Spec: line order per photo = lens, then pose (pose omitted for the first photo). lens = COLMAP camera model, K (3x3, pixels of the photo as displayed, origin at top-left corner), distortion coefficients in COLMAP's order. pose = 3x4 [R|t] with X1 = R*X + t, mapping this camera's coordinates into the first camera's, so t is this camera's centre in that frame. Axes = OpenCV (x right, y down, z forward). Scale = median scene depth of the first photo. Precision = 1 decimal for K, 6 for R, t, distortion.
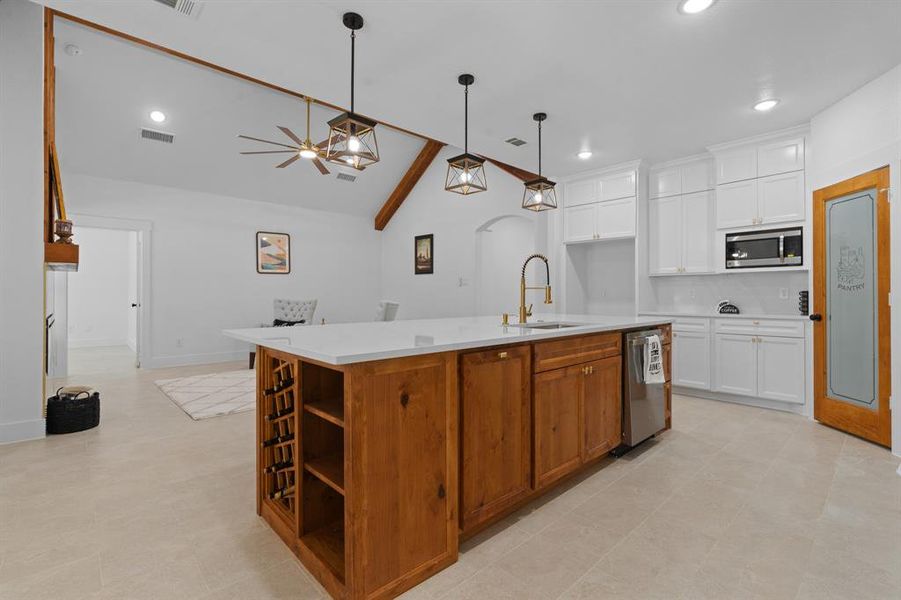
lens RADIAL K [[405.4, 0, 450.5], [0, 405.4, 300.0], [0, 0, 1]] dist [-0.000149, -0.000515]
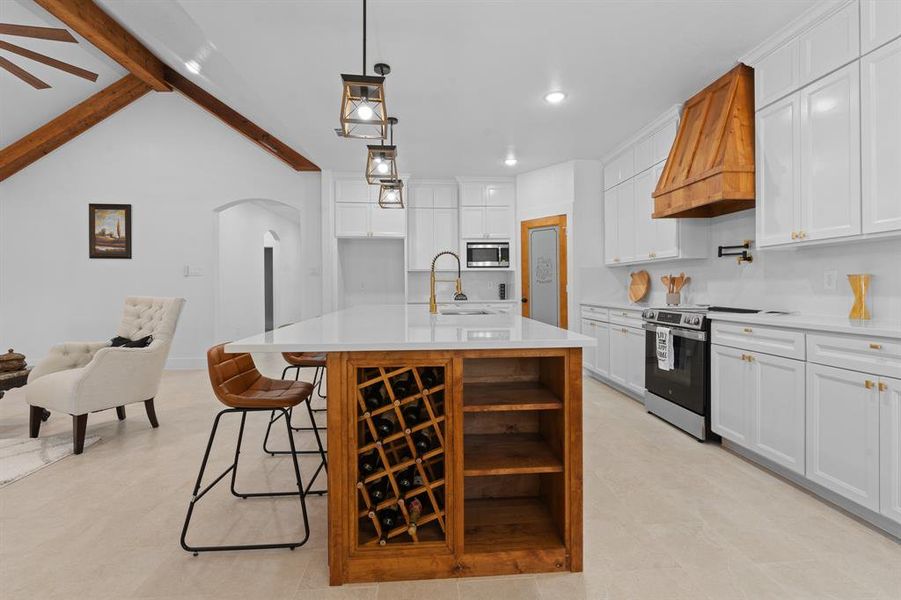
lens RADIAL K [[397.0, 0, 447.8], [0, 397.0, 285.0], [0, 0, 1]] dist [-0.000321, -0.000151]
pose [[0.632052, -0.001180, 0.774925, -0.255951], [0.014744, 0.999836, -0.010502, -0.002657], [-0.774785, 0.018063, 0.631966, 0.120082]]
